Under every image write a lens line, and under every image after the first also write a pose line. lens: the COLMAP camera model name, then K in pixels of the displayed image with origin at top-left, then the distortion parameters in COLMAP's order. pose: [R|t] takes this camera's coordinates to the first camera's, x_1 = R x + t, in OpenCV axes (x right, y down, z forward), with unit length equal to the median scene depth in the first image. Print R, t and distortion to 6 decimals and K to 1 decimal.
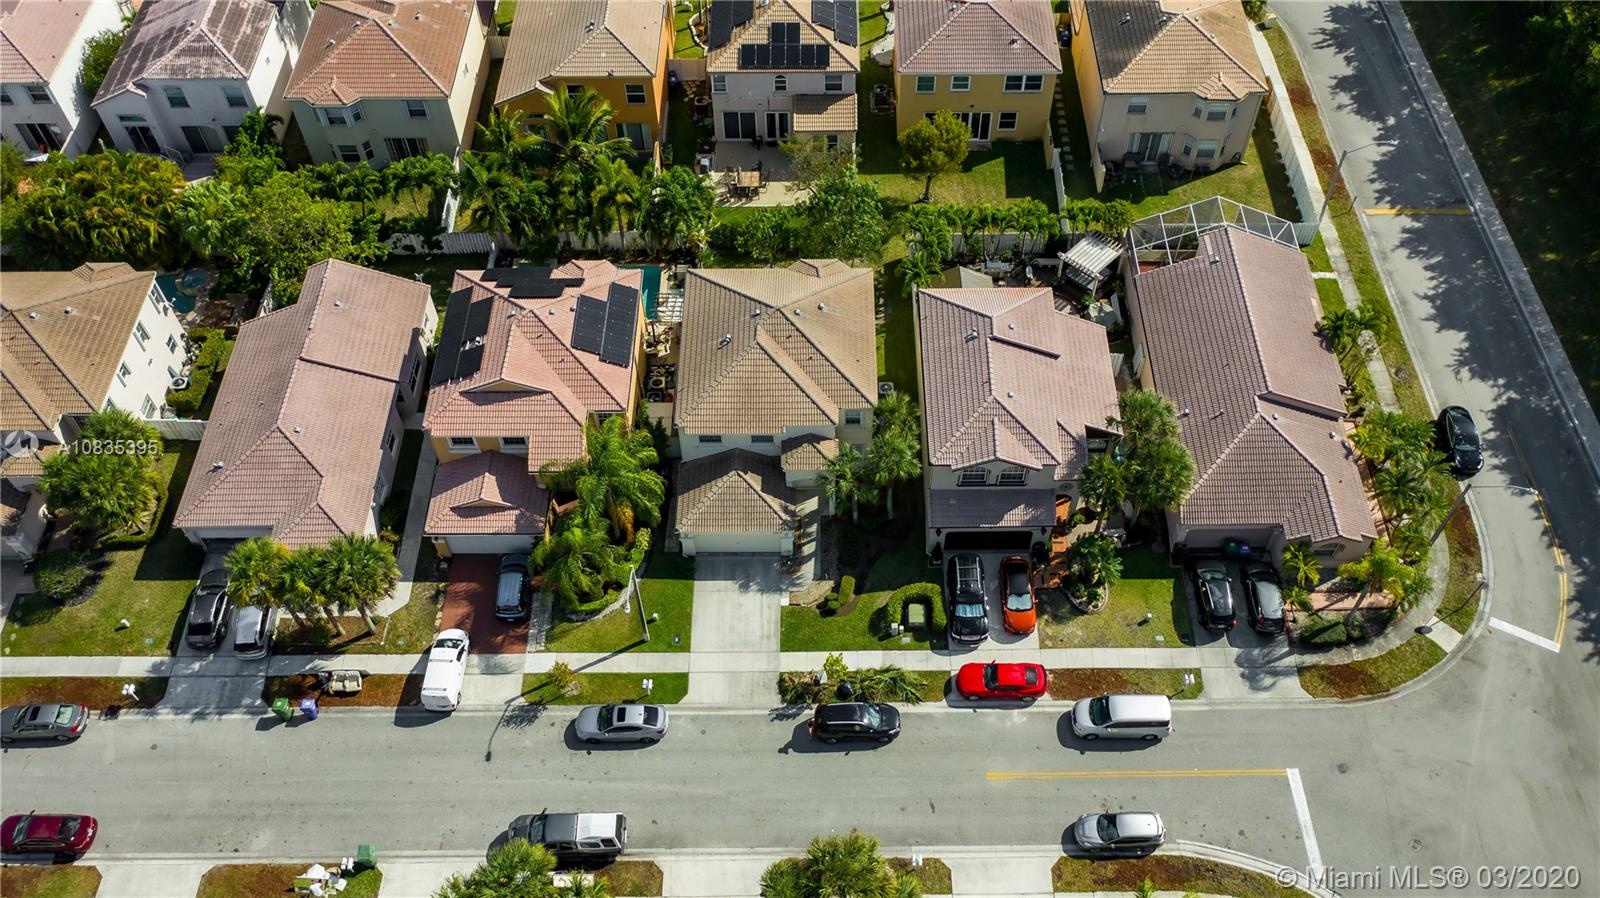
lens RADIAL K [[1415.1, 0, 847.8], [0, 1415.1, 452.4], [0, 0, 1]] dist [-0.002257, -0.002483]
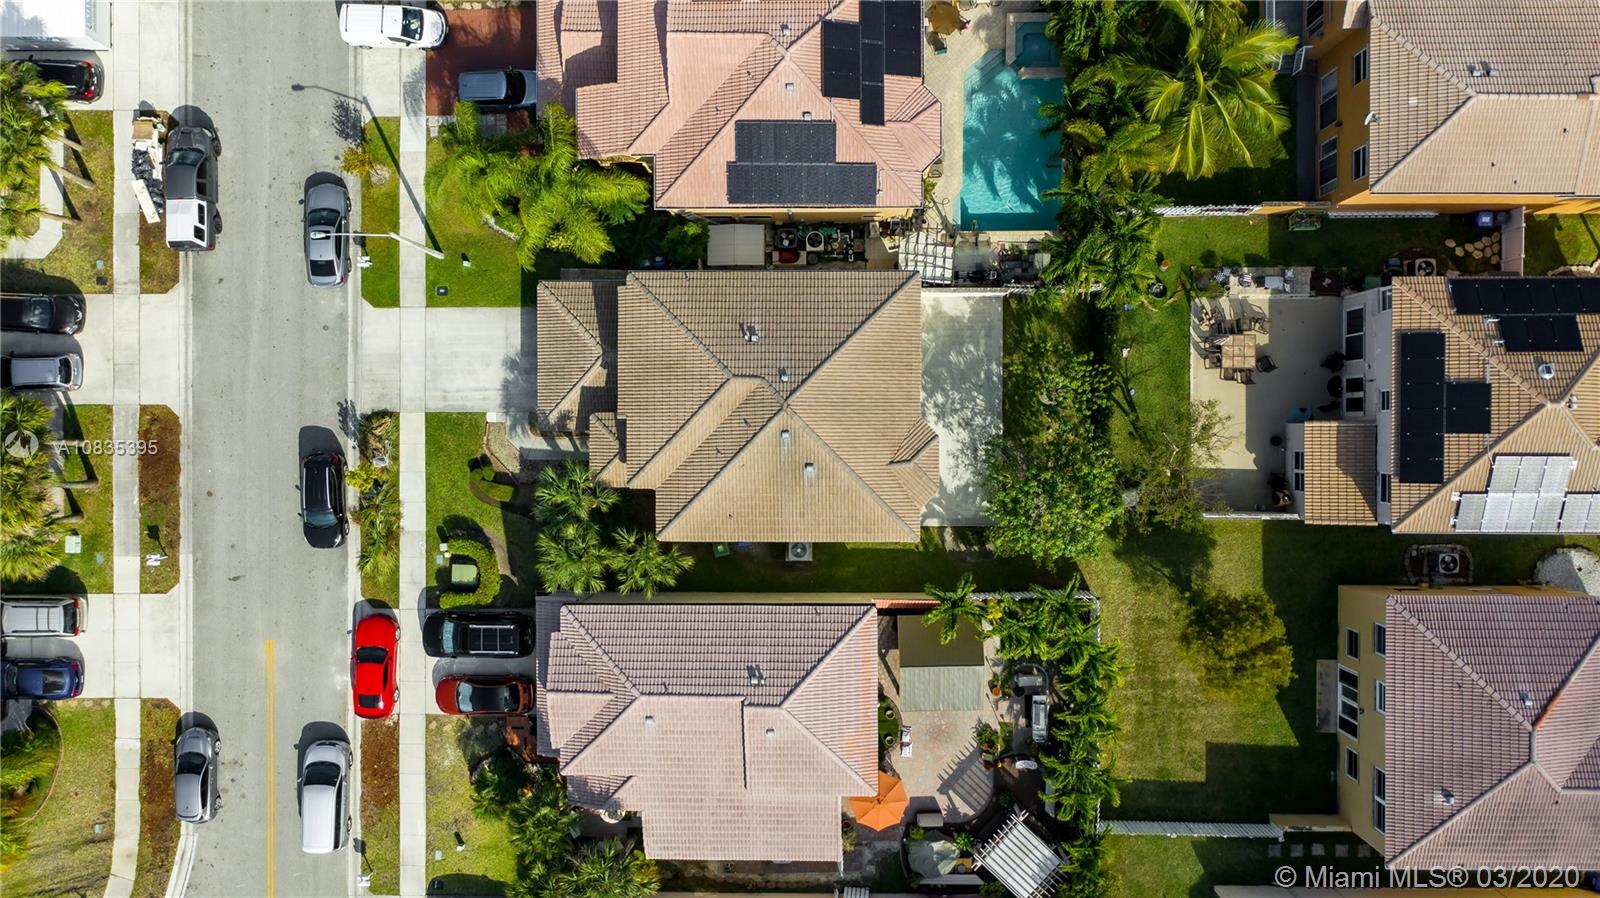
lens RADIAL K [[1415.1, 0, 847.8], [0, 1415.1, 452.4], [0, 0, 1]] dist [-0.002257, -0.002483]
pose [[-0.015982, 0.999823, 0.009907, -0.035248], [-0.773708, -0.018642, 0.633268, -0.591284], [0.633341, 0.002456, 0.773869, 0.488918]]
